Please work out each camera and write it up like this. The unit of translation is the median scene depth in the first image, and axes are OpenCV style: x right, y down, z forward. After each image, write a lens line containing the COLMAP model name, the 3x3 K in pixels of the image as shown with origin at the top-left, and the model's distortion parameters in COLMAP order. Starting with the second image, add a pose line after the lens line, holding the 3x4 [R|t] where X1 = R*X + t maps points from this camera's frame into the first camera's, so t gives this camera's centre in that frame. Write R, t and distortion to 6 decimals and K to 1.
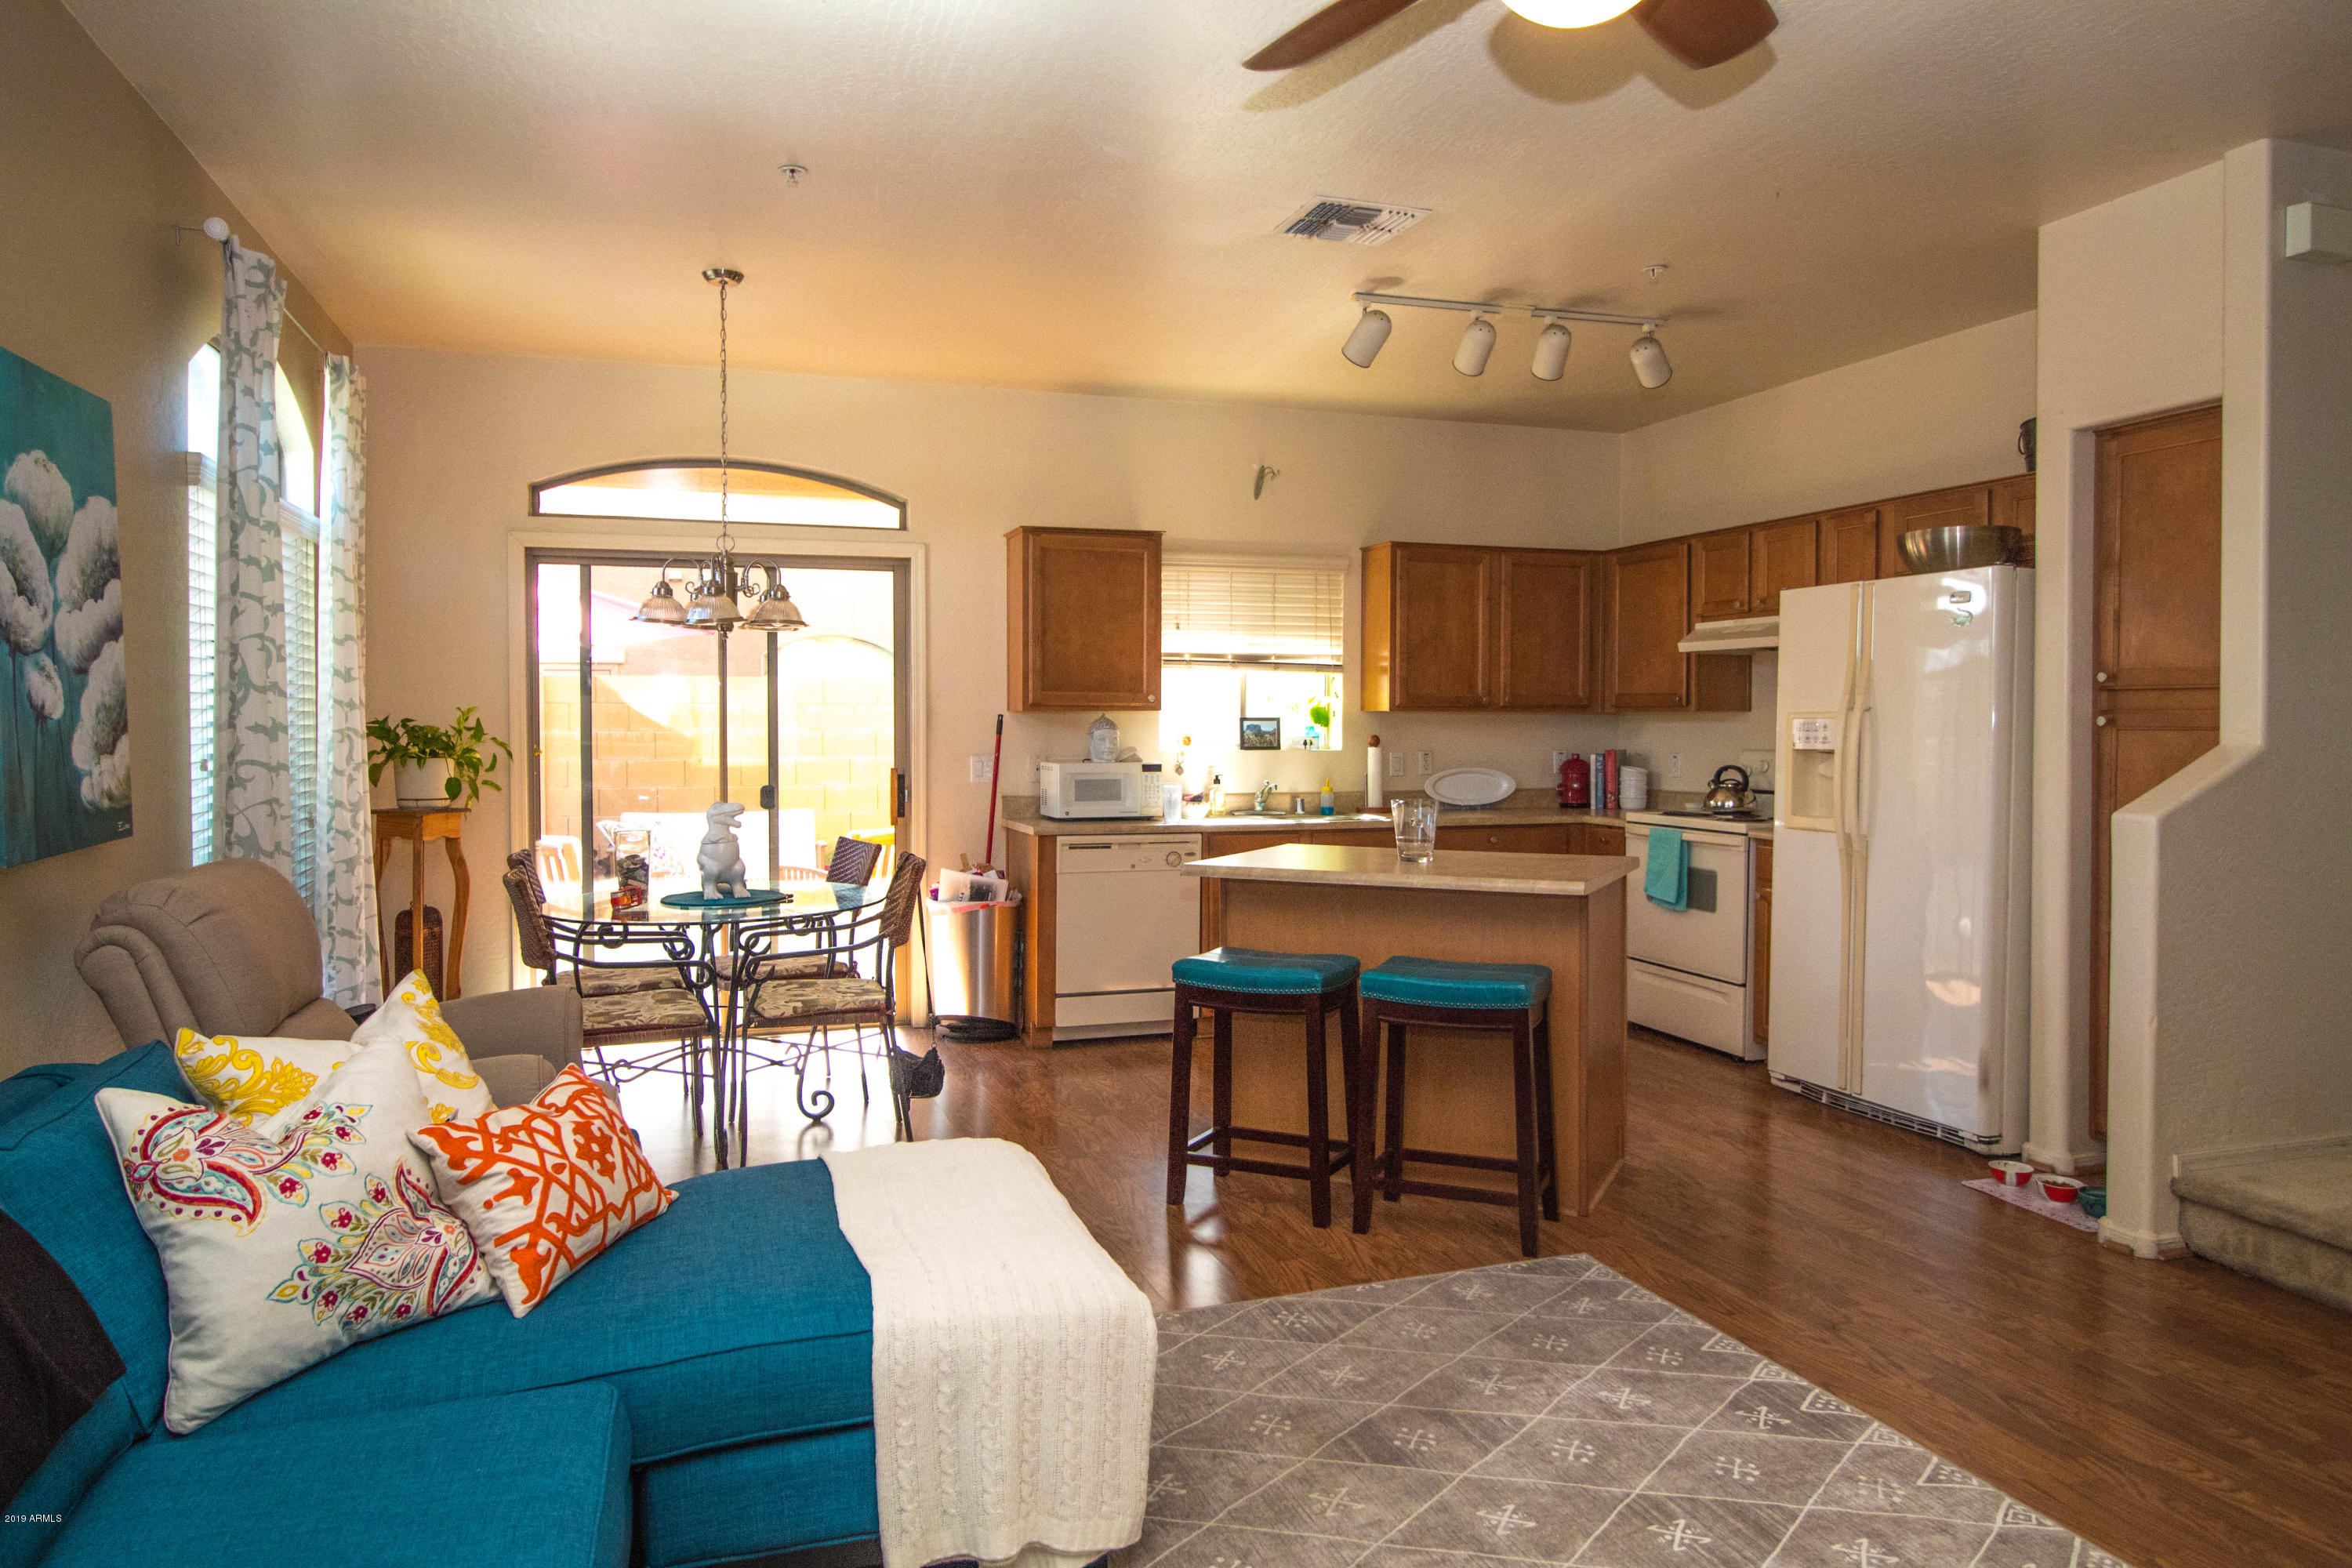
lens RADIAL K [[1486.7, 0, 1179.1], [0, 1486.7, 746.1], [0, 0, 1]] dist [0.000461, -0.001003]
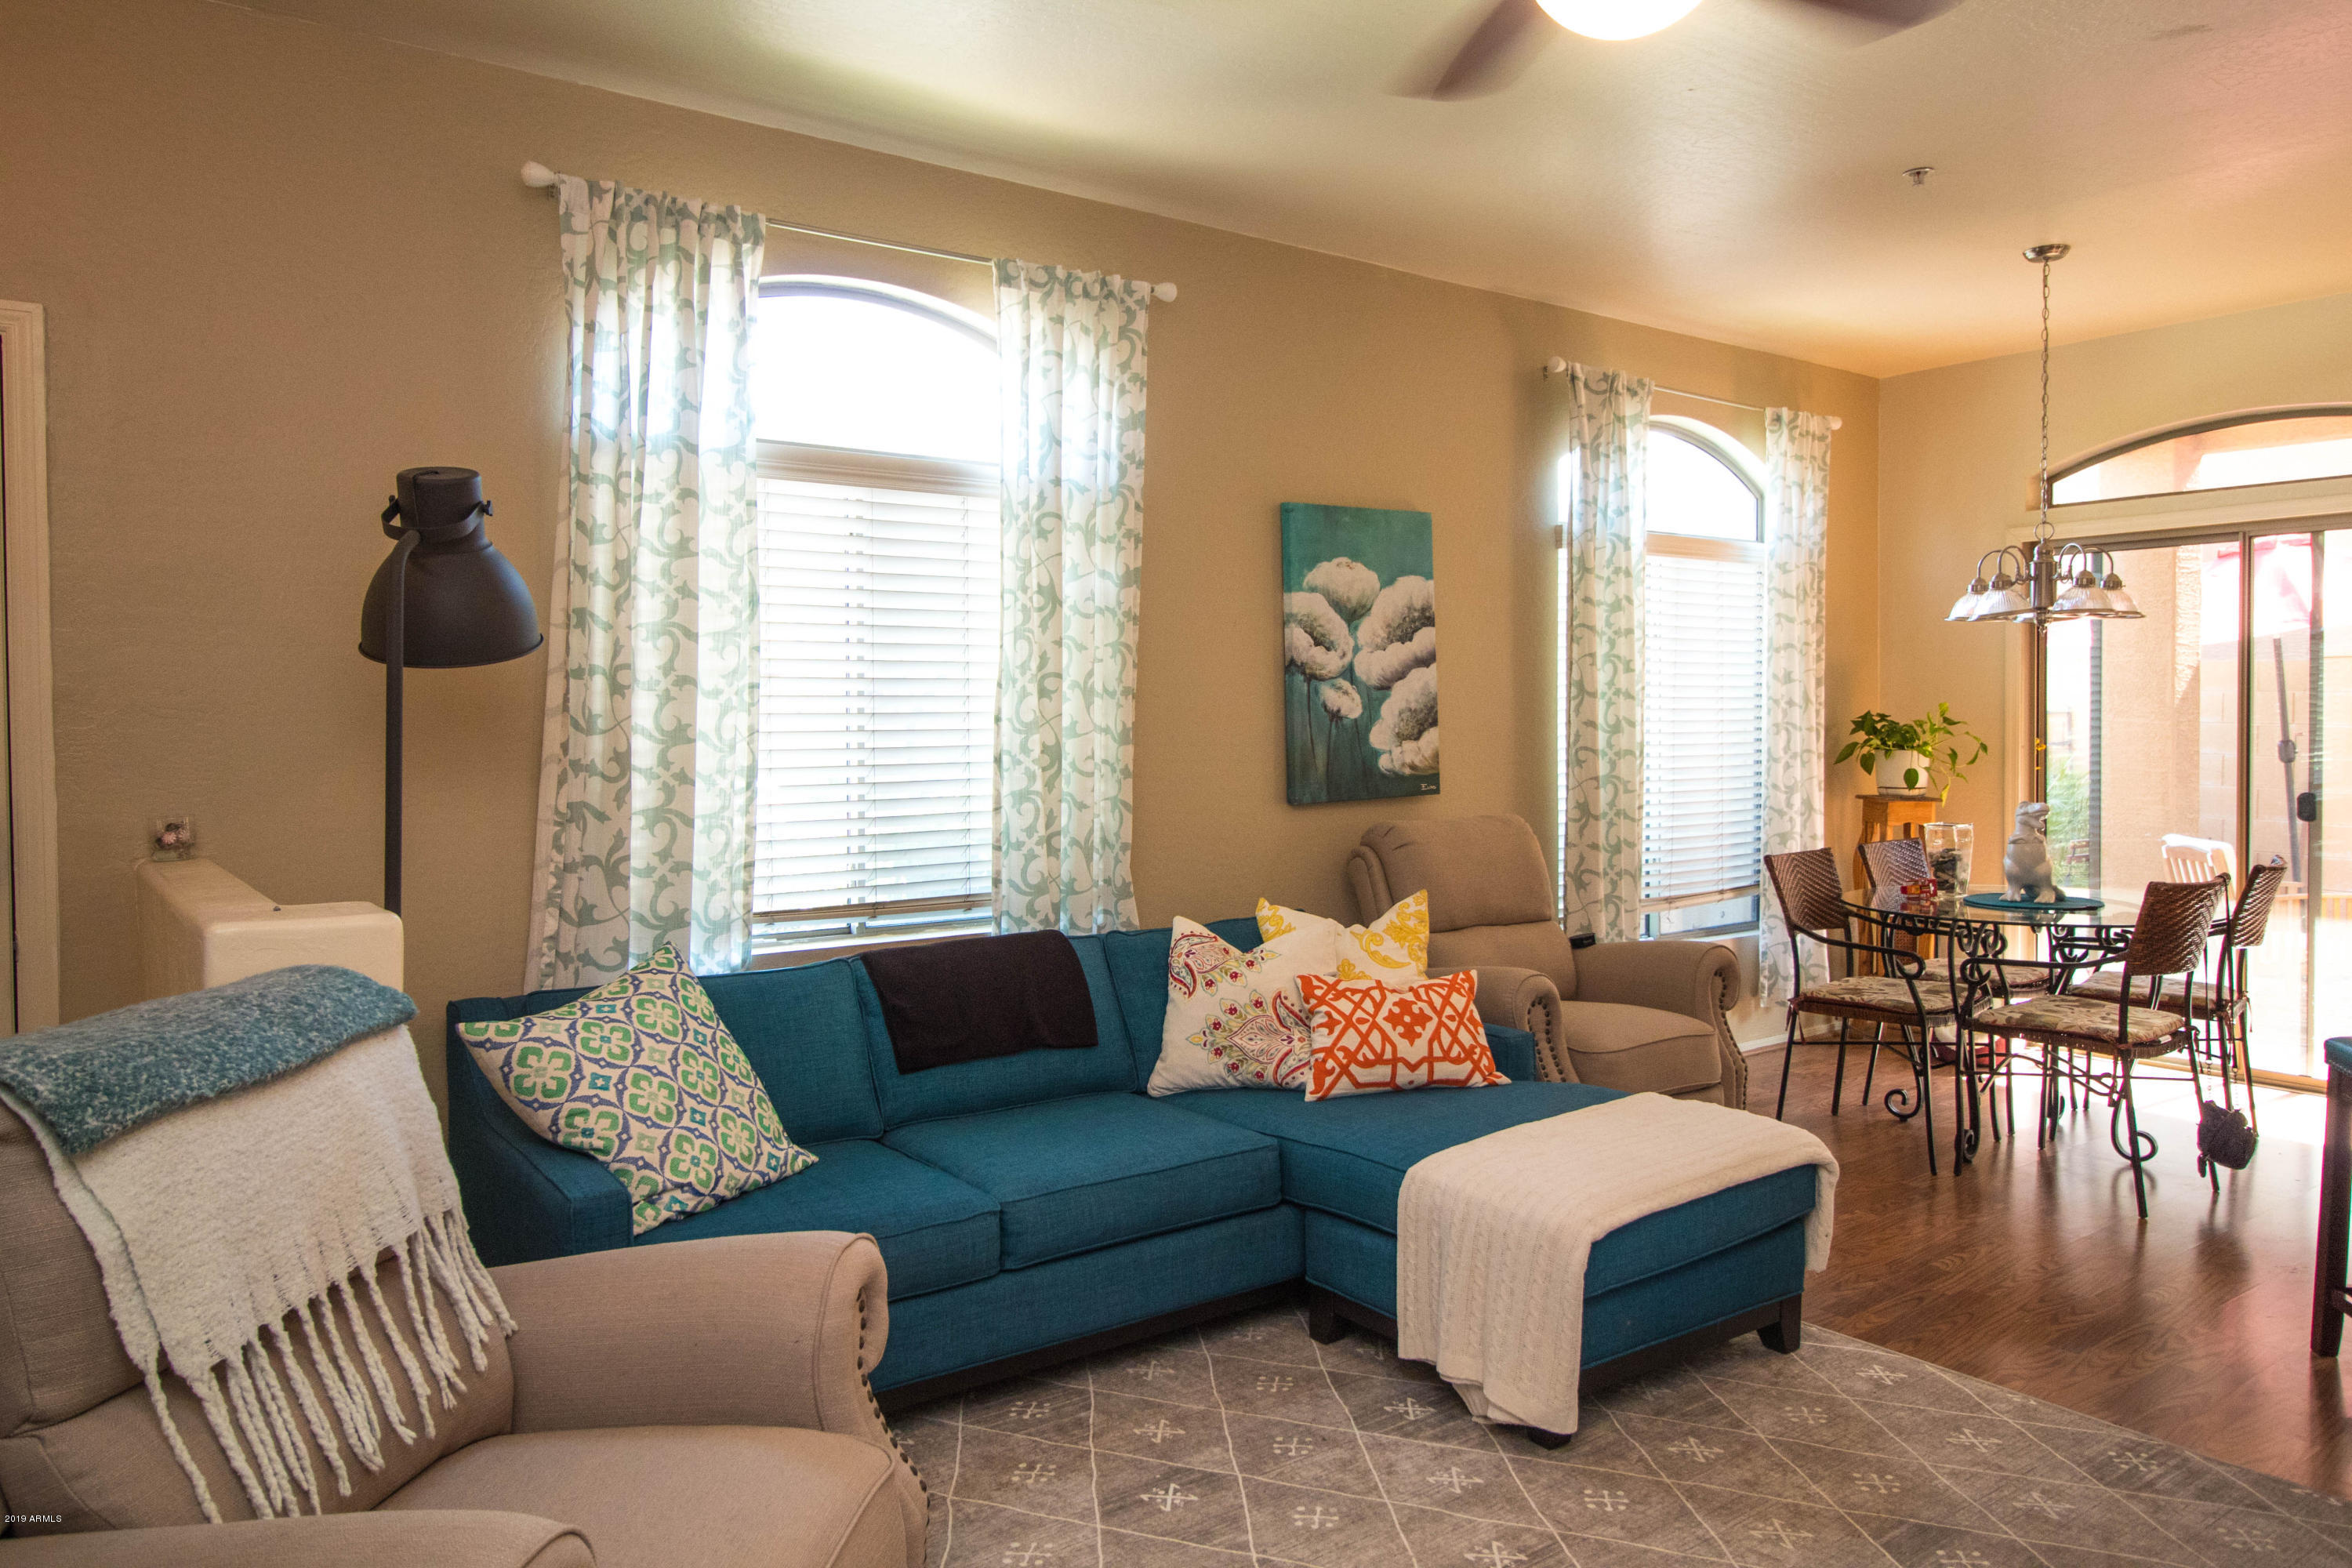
lens RADIAL K [[1585.1, 0, 1175.6], [0, 1585.1, 746.3], [0, 0, 1]] dist [0.008115, -0.008799]
pose [[0.306217, 0.020541, -0.951740, 0.472246], [-0.013585, 0.999760, 0.017206, -0.008000], [0.951865, 0.007660, 0.306422, 0.149680]]
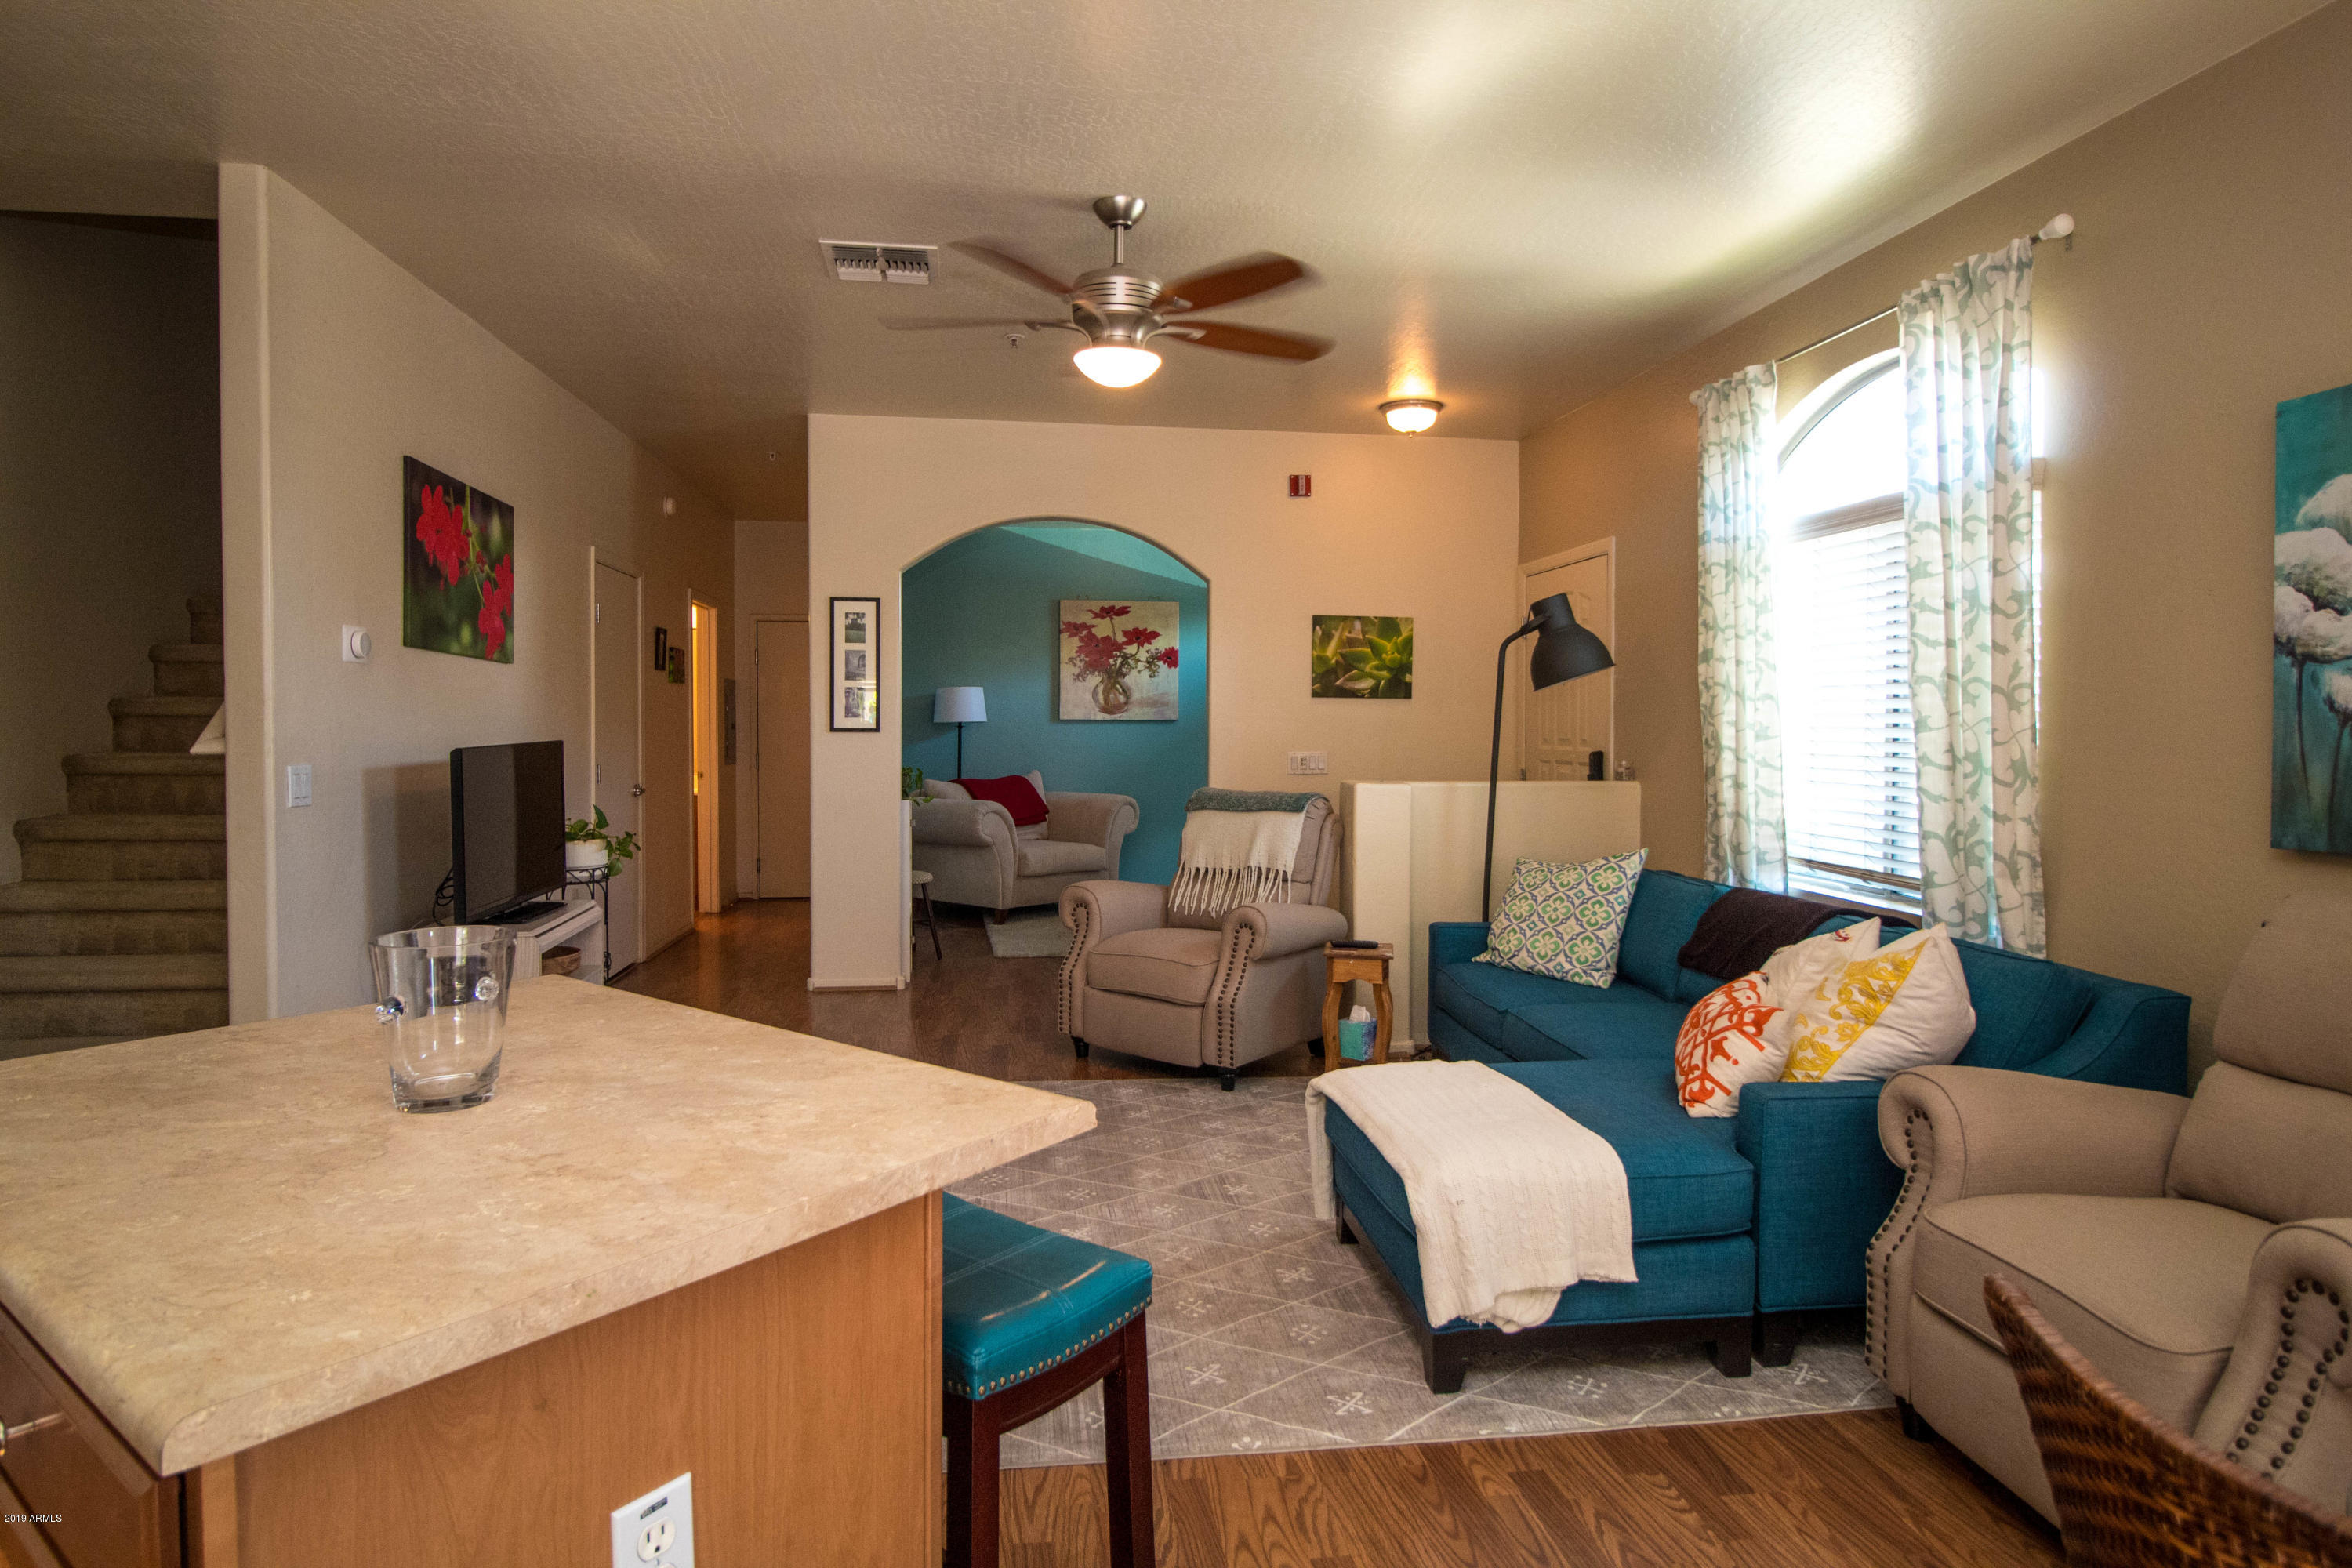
lens RADIAL K [[1322.6, 0, 1176.8], [0, 1322.6, 743.8], [0, 0, 1]] dist [-0.004477, -0.000516]
pose [[-0.980291, -0.004546, 0.197509, -0.072540], [0.002599, 0.999352, 0.035904, -0.020359], [-0.197544, 0.035709, -0.979643, 1.110930]]
